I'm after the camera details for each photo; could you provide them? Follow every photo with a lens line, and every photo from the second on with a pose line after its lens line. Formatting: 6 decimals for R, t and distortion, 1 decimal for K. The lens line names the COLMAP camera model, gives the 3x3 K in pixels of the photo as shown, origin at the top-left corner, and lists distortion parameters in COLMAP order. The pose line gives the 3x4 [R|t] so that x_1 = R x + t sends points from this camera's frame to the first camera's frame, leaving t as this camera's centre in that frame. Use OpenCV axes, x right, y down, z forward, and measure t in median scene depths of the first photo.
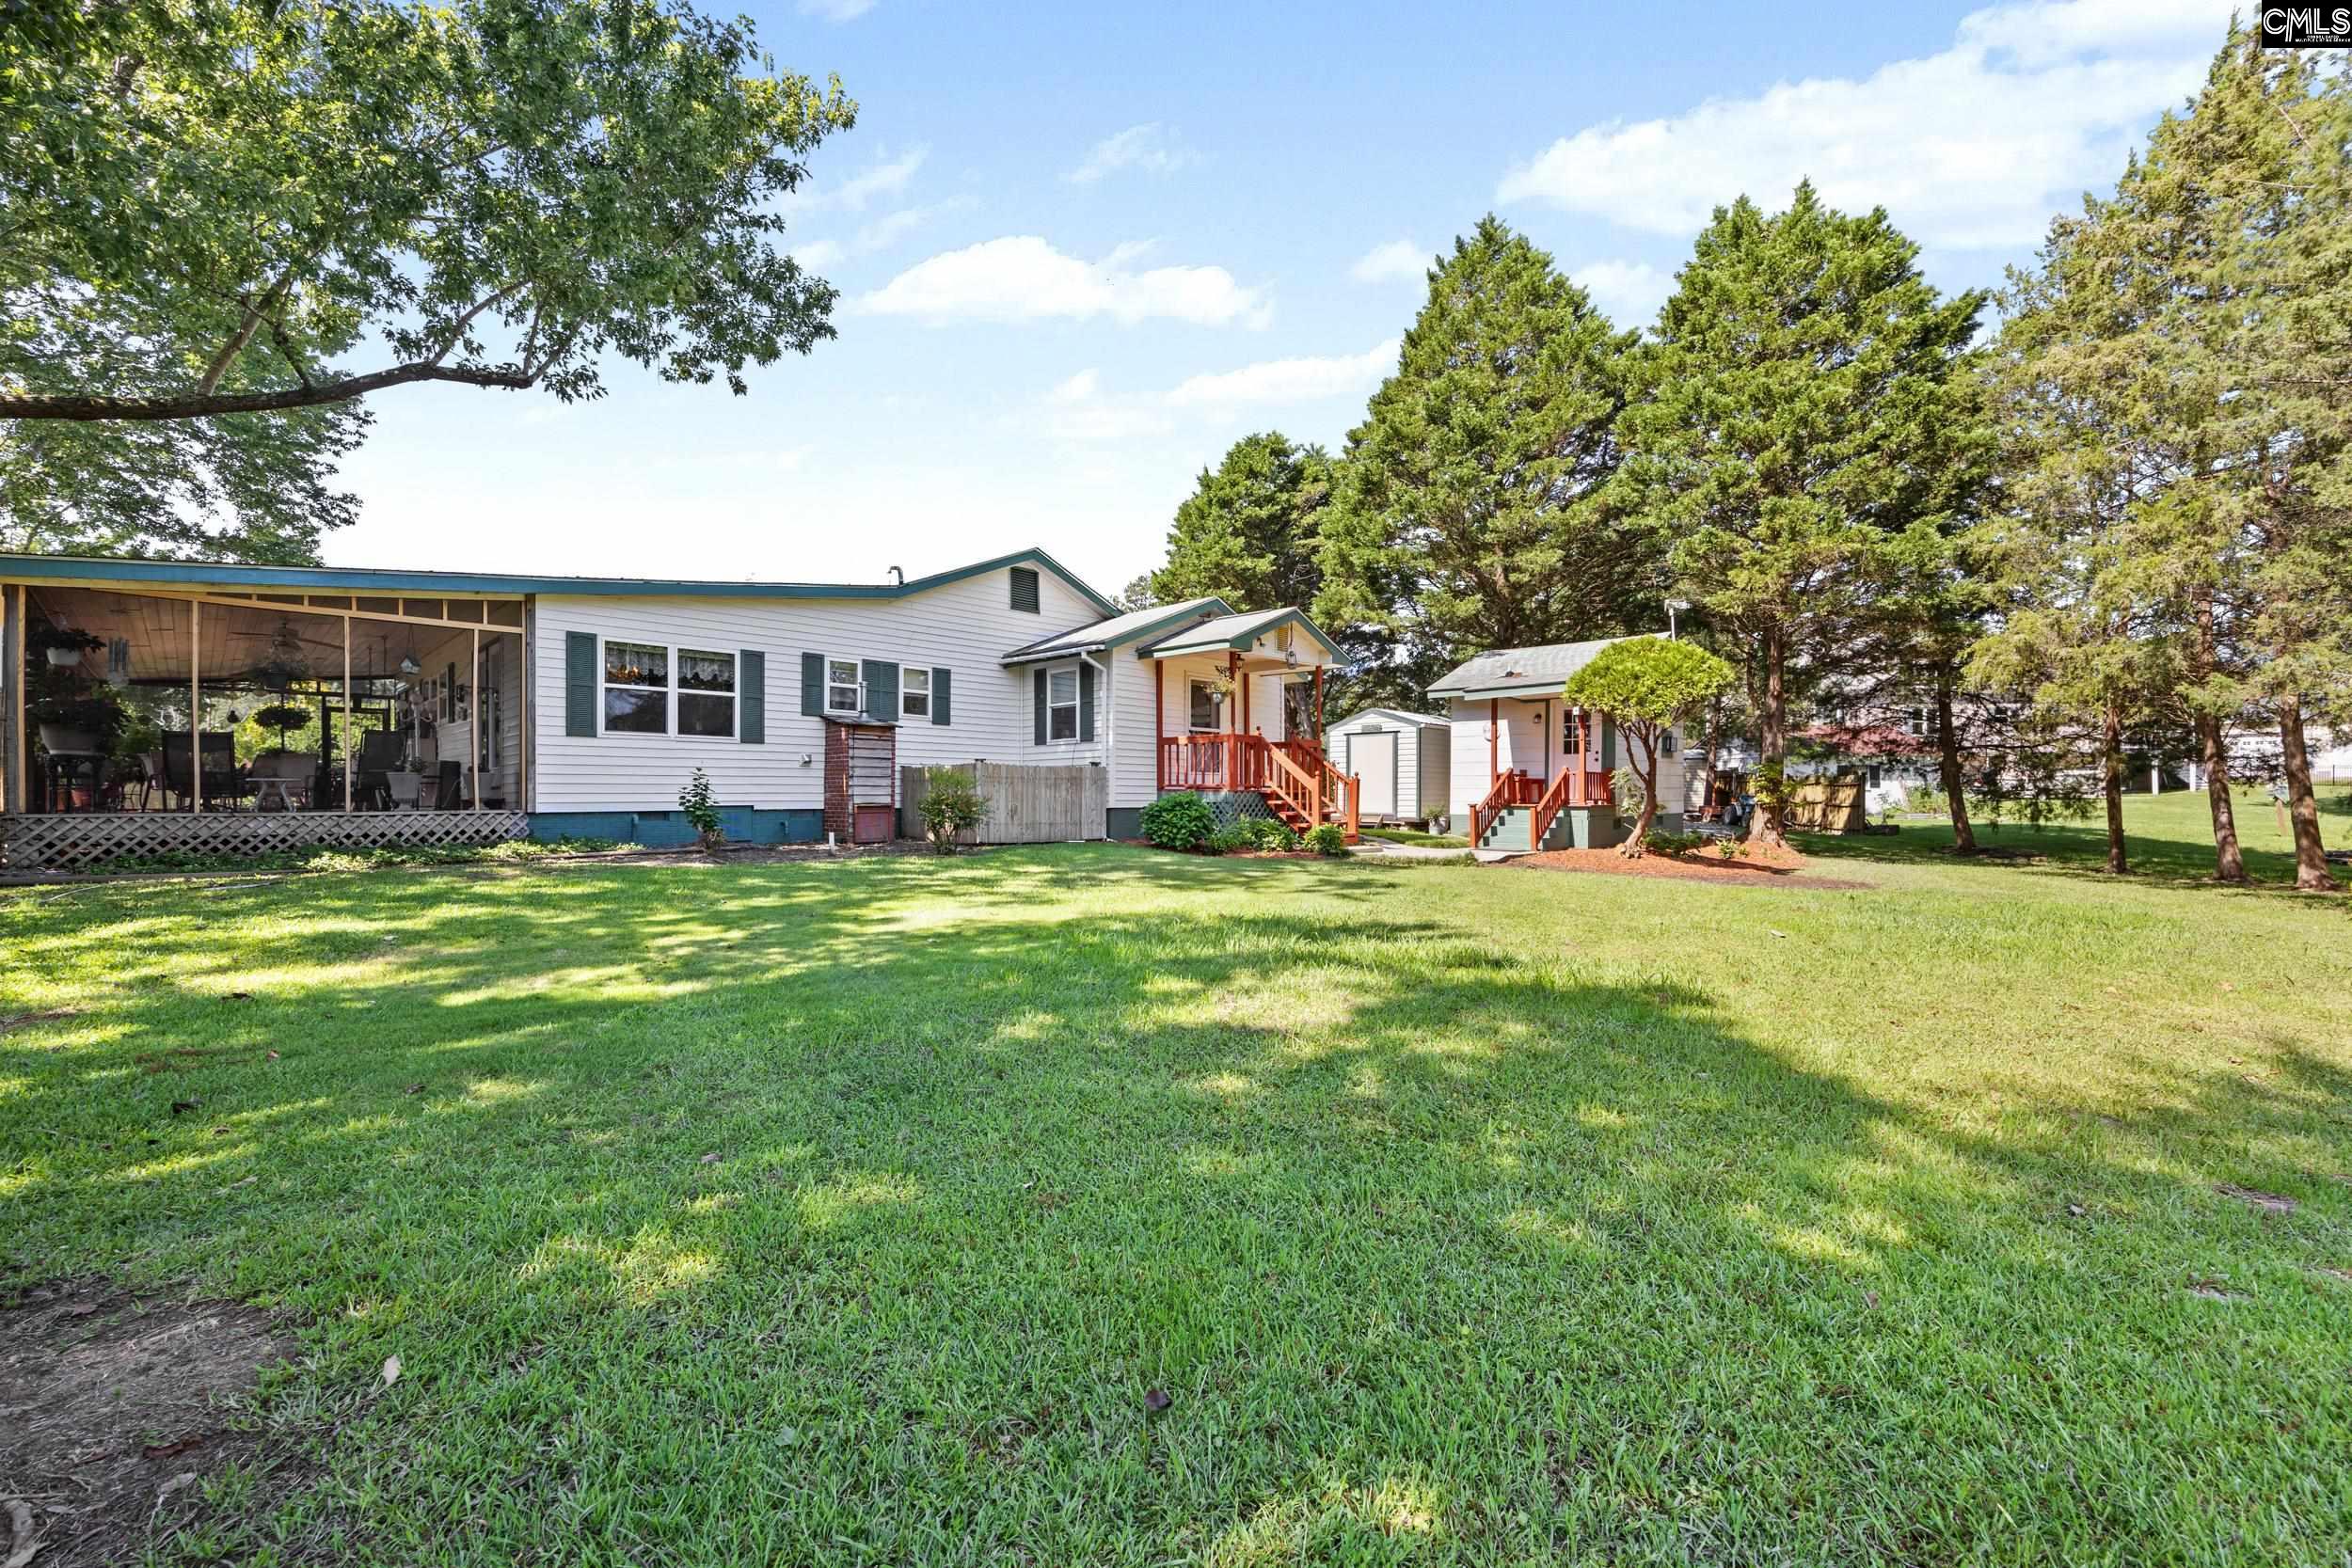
lens RADIAL K [[952.7, 0, 1181.2], [0, 952.7, 787.3], [0, 0, 1]] dist [0.001447, 0.000395]
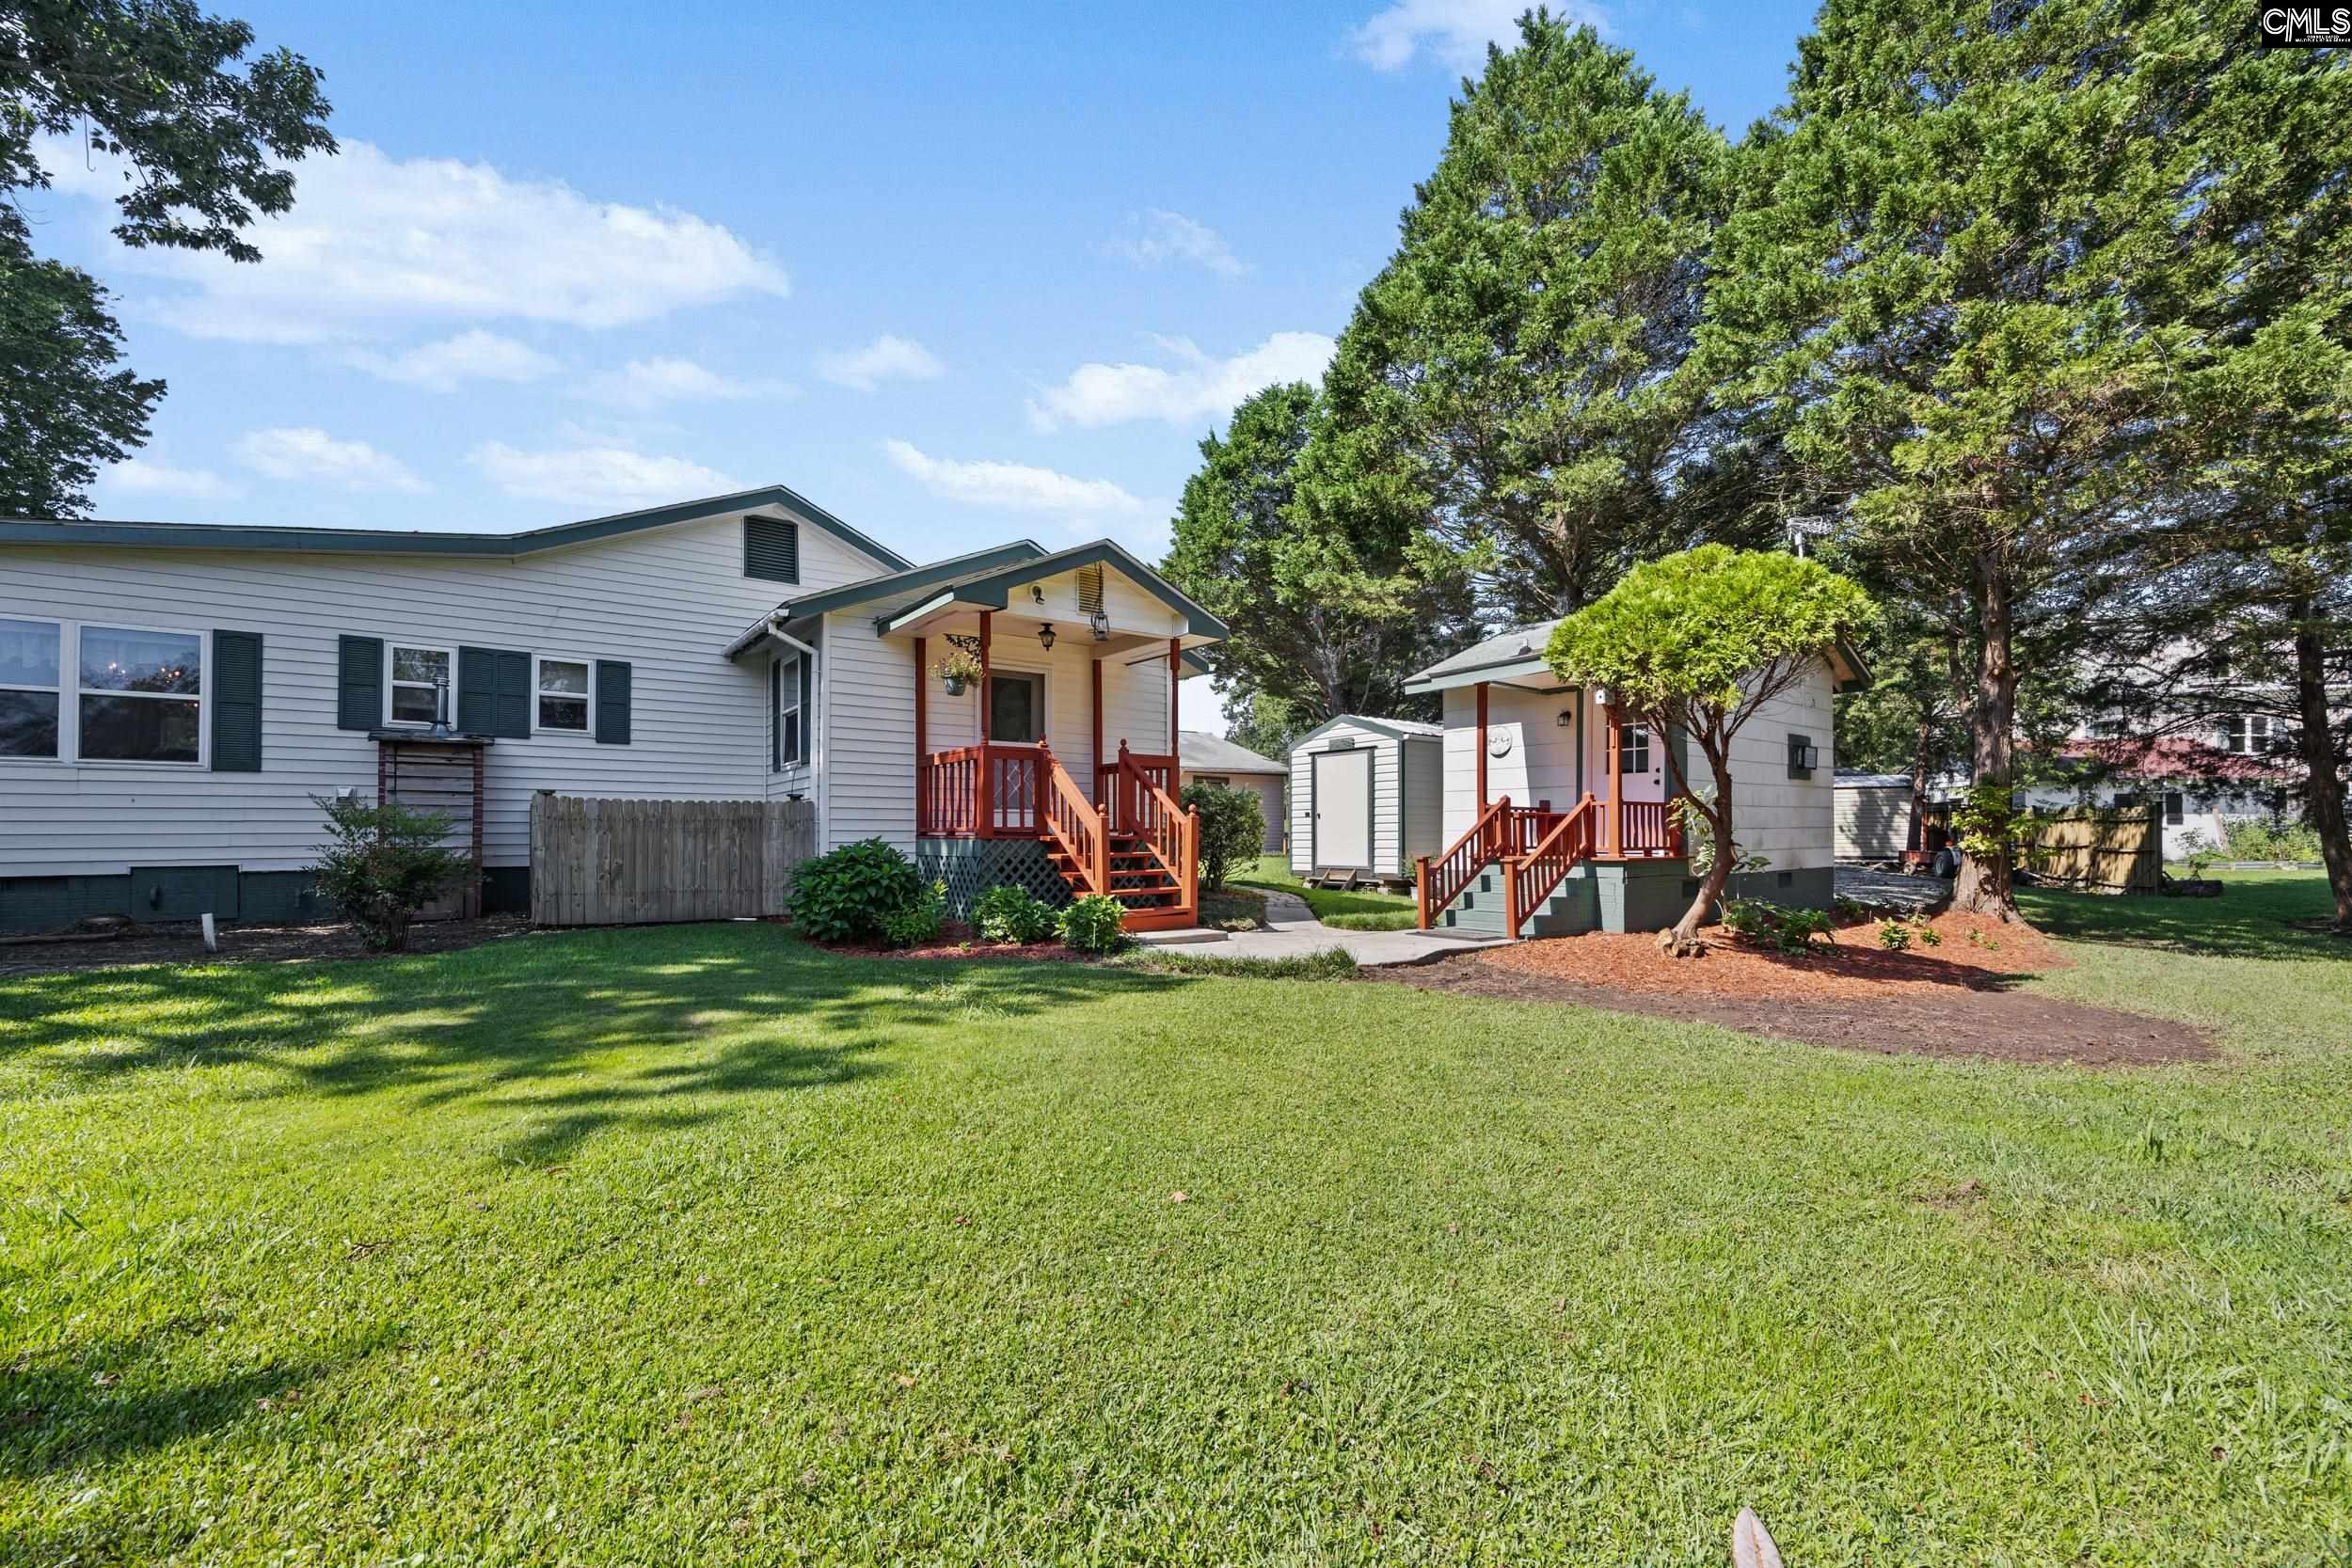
lens RADIAL K [[969.7, 0, 1177.9], [0, 969.7, 830.1], [0, 0, 1]] dist [-0.001862, -0.000349]
pose [[0.986104, -0.006567, -0.165998, 0.217536], [0.006806, 0.999976, 0.000869, -0.000984], [0.165988, -0.001986, 0.986126, 0.314325]]
